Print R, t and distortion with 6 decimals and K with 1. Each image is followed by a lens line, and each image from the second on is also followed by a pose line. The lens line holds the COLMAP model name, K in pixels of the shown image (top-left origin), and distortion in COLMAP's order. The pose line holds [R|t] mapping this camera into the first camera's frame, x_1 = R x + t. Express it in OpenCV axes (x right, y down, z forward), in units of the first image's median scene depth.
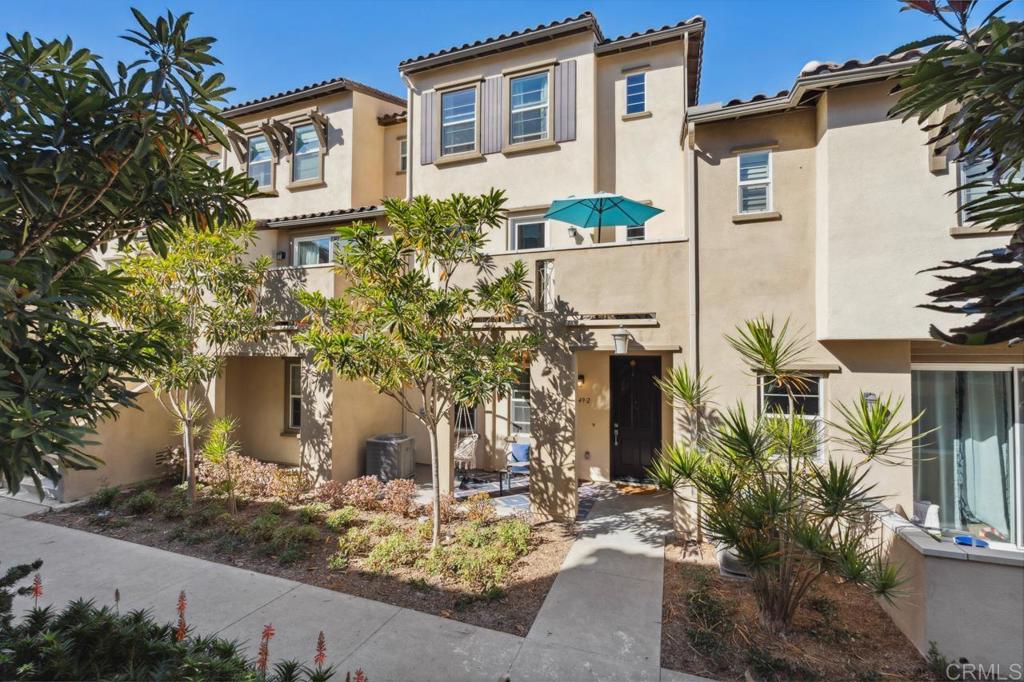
lens RADIAL K [[452.3, 0, 513.9], [0, 452.3, 338.5], [0, 0, 1]] dist [-0.015677, 0.000128]
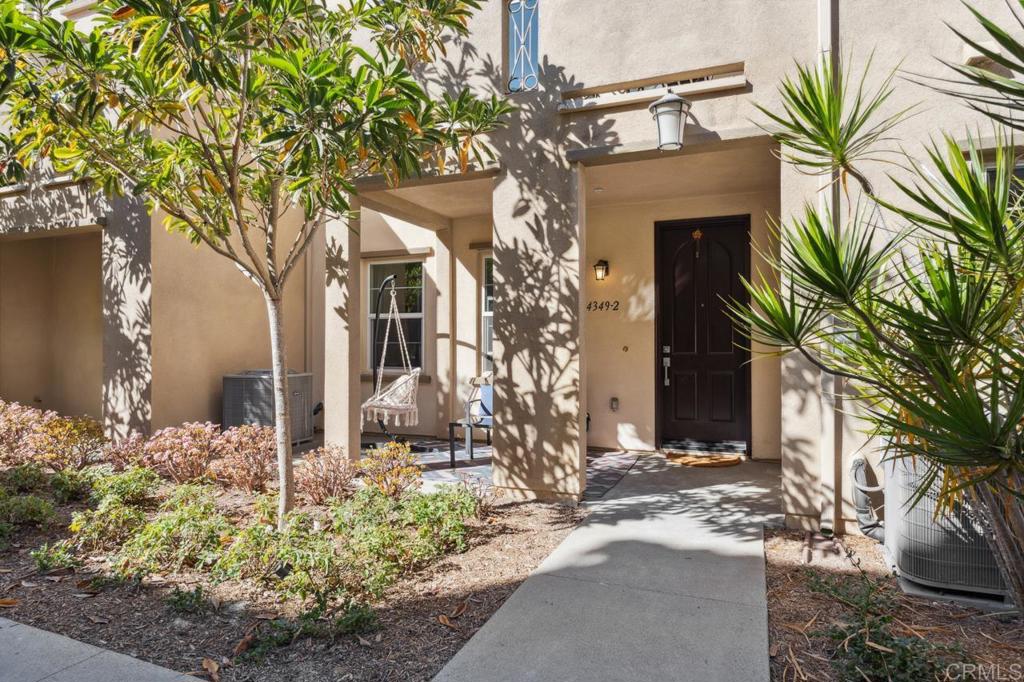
lens RADIAL K [[606.3, 0, 510.2], [0, 606.3, 339.6], [0, 0, 1]] dist [-0.006675, -0.001432]
pose [[0.998873, -0.006782, -0.046967, 0.090565], [0.007976, 0.999649, 0.025266, 0.204888], [0.046779, -0.025612, 0.998577, 0.319195]]
